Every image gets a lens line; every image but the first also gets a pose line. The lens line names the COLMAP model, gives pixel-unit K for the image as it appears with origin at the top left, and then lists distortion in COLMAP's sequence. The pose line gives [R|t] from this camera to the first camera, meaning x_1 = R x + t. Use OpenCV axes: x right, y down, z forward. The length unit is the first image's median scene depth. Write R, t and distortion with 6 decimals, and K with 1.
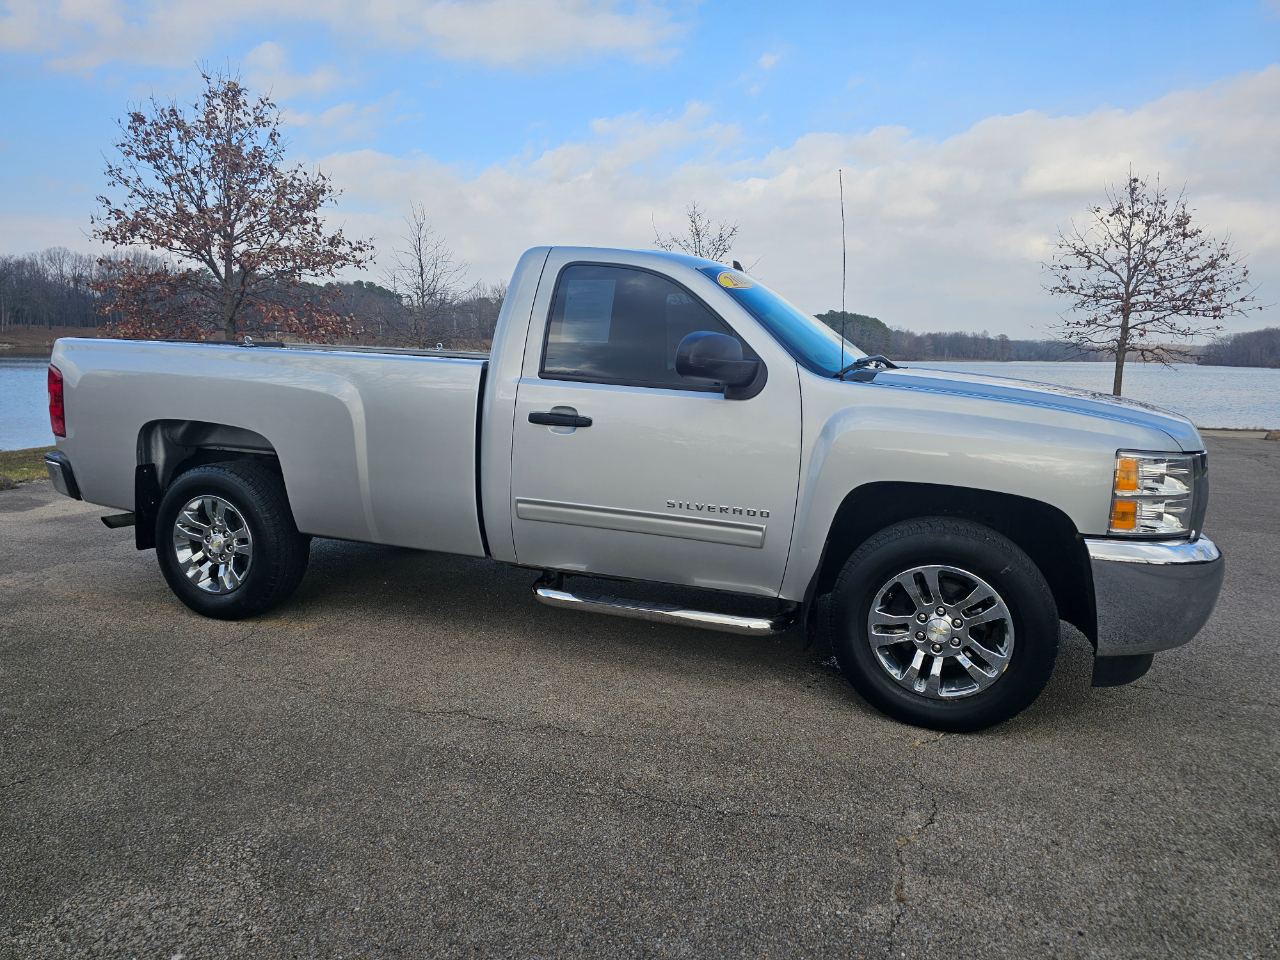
lens RADIAL K [[861.8, 0, 619.4], [0, 861.8, 496.9], [0, 0, 1]] dist [0.044422, -0.032604]
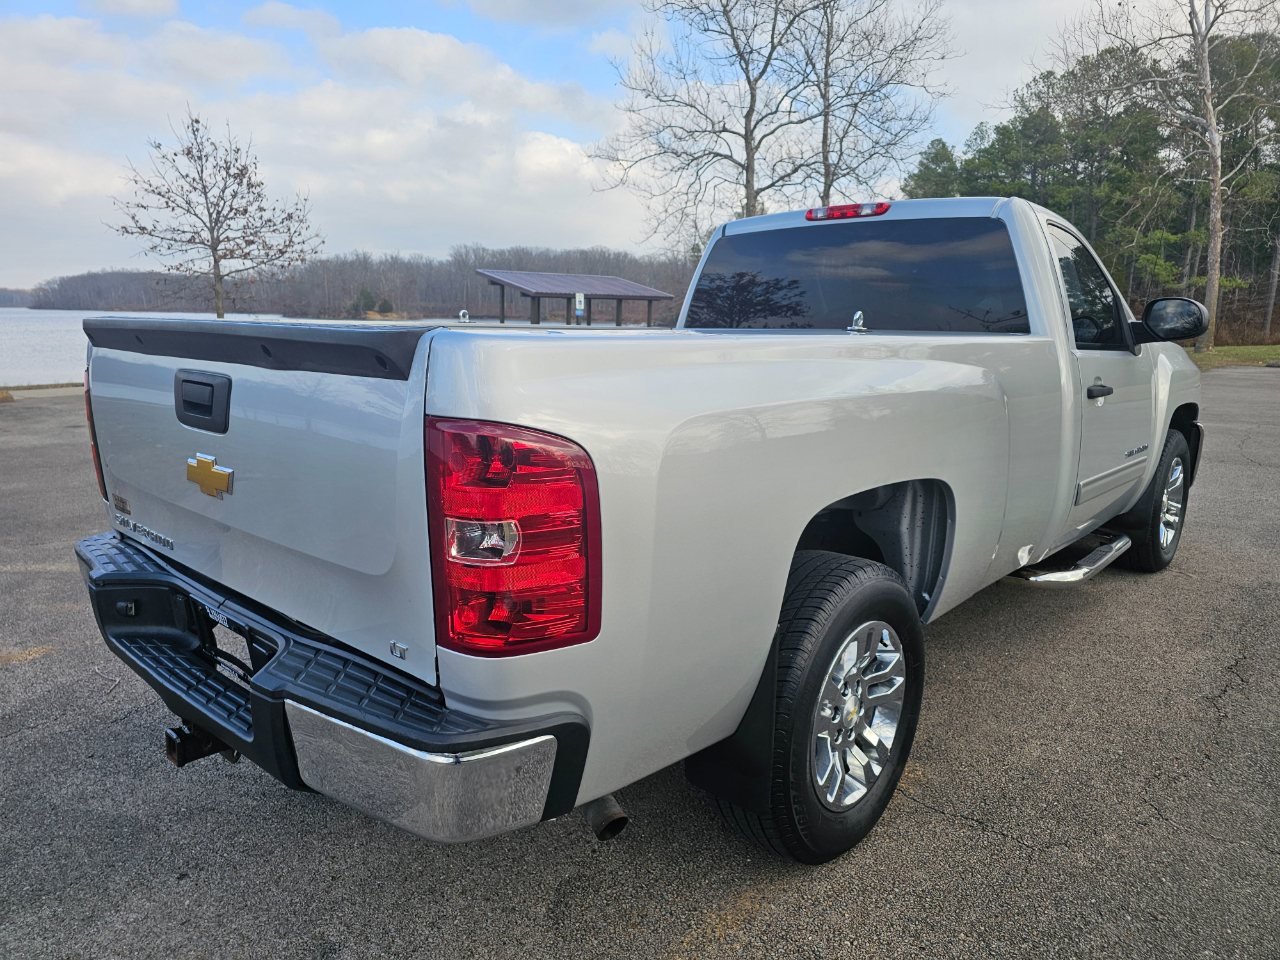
lens RADIAL K [[861.8, 0, 632.6], [0, 861.8, 489.1], [0, 0, 1]] dist [0.044422, -0.032604]
pose [[0.373350, -0.207317, 0.904229, -0.214259], [0.158013, 0.974677, 0.158227, -0.040235], [-0.914135, 0.083806, 0.396654, 0.207574]]
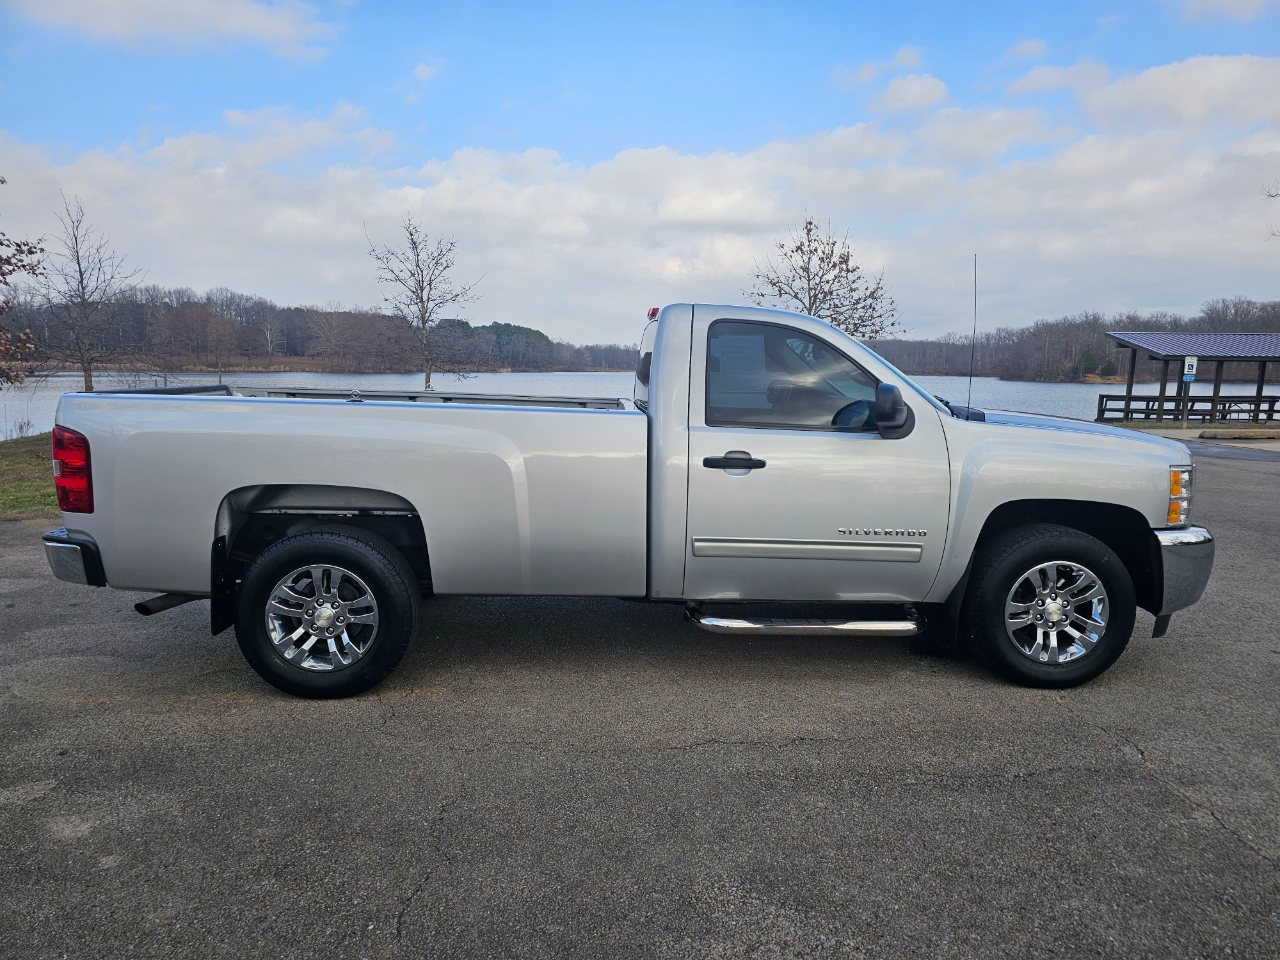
lens RADIAL K [[861.8, 0, 641.1], [0, 861.8, 504.5], [0, 0, 1]] dist [0.044422, -0.032604]
pose [[0.918807, -0.074399, 0.387632, -0.114777], [0.075881, 0.997051, 0.011505, -0.011100], [-0.387345, 0.018843, 0.921742, 0.007010]]
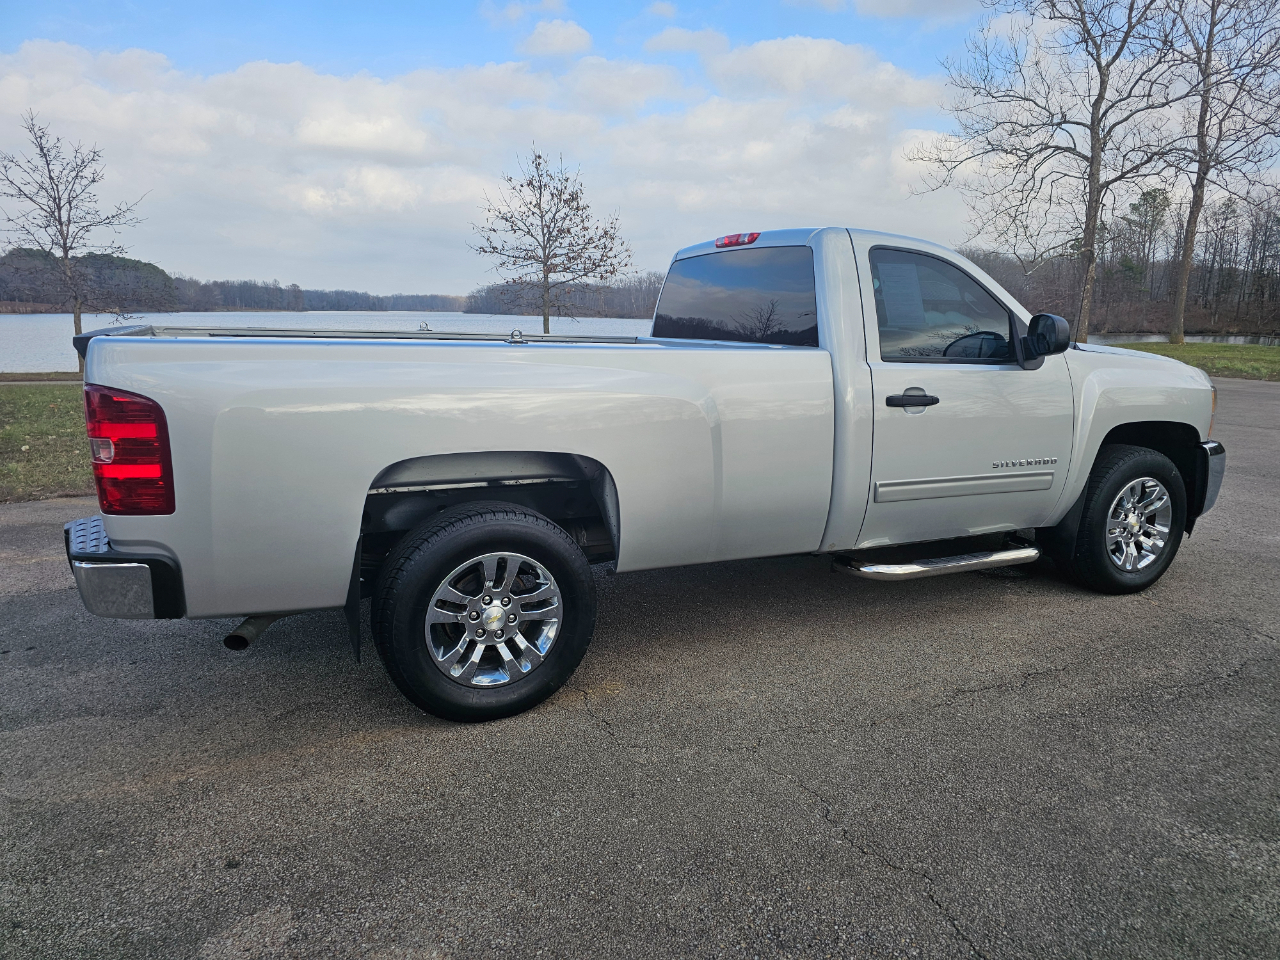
lens RADIAL K [[861.8, 0, 645.9], [0, 861.8, 473.5], [0, 0, 1]] dist [0.044422, -0.032604]
pose [[0.696027, -0.148290, 0.702536, -0.197846], [0.126620, 0.988456, 0.083196, -0.024770], [-0.706763, 0.031049, 0.706769, 0.092311]]
